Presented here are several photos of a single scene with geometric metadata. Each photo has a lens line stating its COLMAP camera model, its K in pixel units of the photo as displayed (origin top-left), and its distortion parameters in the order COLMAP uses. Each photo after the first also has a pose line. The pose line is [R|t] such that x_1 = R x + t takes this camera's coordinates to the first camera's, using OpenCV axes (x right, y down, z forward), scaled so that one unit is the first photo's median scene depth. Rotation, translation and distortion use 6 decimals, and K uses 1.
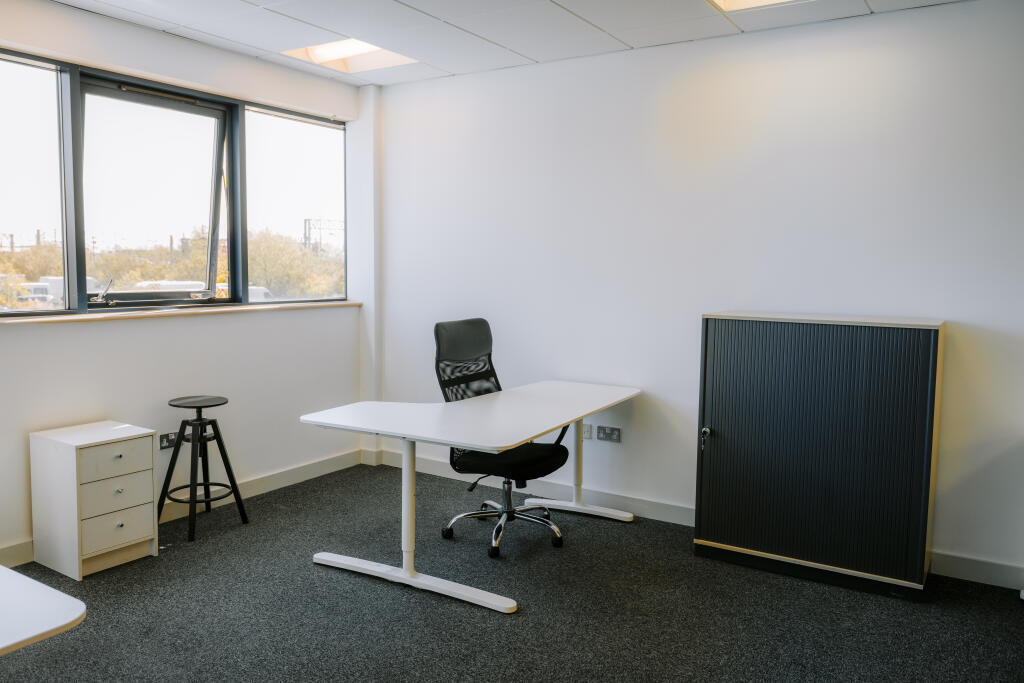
lens RADIAL K [[791.7, 0, 502.7], [0, 791.7, 334.7], [0, 0, 1]] dist [0.002182, 0.002688]
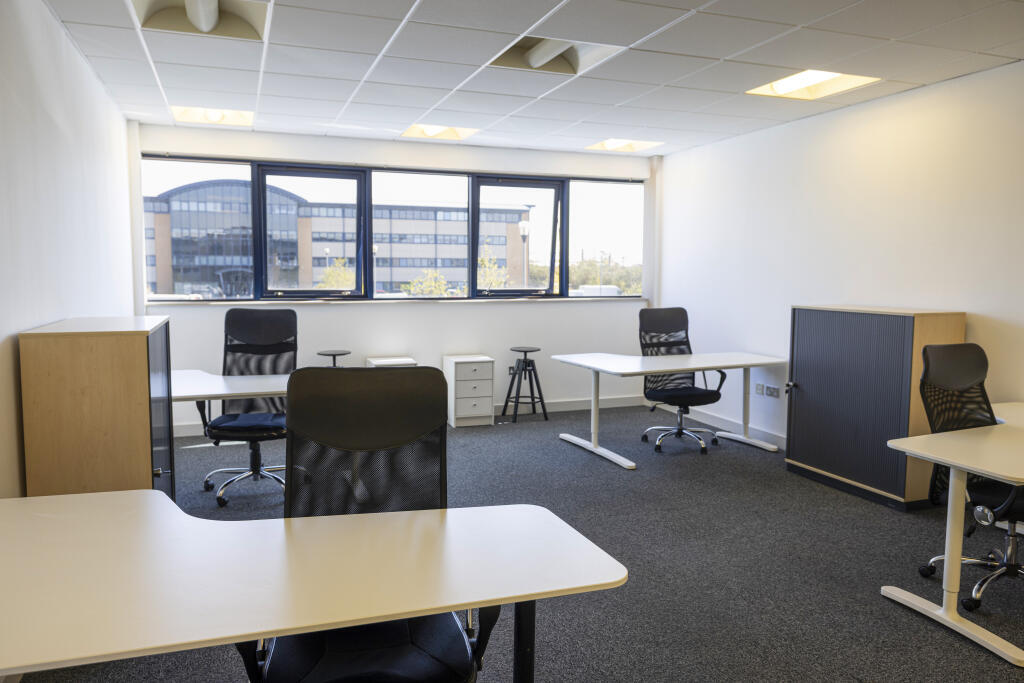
lens RADIAL K [[720.3, 0, 497.5], [0, 720.3, 337.8], [0, 0, 1]] dist [-0.001808, -0.001204]
pose [[0.797364, 0.048120, -0.601577, 0.551094], [-0.049407, 0.998675, 0.014396, 0.037388], [0.601473, 0.018243, 0.798685, -0.354566]]
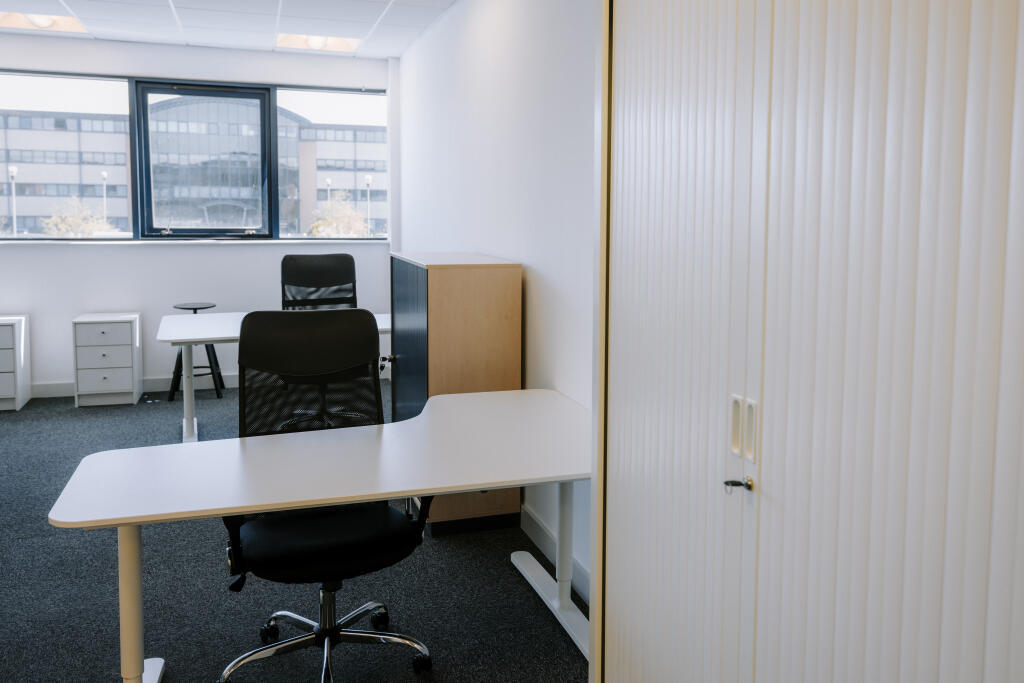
lens RADIAL K [[858.4, 0, 546.4], [0, 858.4, 288.0], [0, 0, 1]] dist [-0.001134, 0.001671]
pose [[0.799920, 0.055574, -0.597527, 1.008340], [-0.058066, 0.998198, 0.015104, -0.005844], [0.597290, 0.022614, 0.801706, 0.148416]]
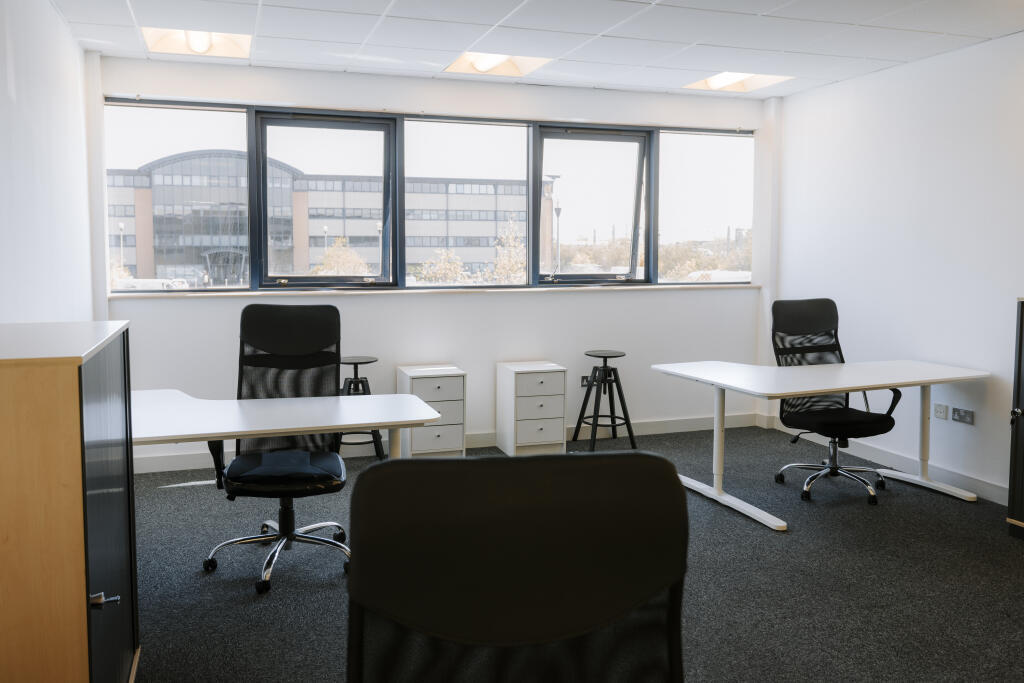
lens RADIAL K [[816.6, 0, 483.0], [0, 816.6, 312.4], [0, 0, 1]] dist [-0.000257, -0.003594]
pose [[0.772138, 0.036552, -0.634402, 0.342197], [-0.047727, 0.998860, -0.000537, 0.024039], [0.633660, 0.030693, 0.773003, -0.224549]]
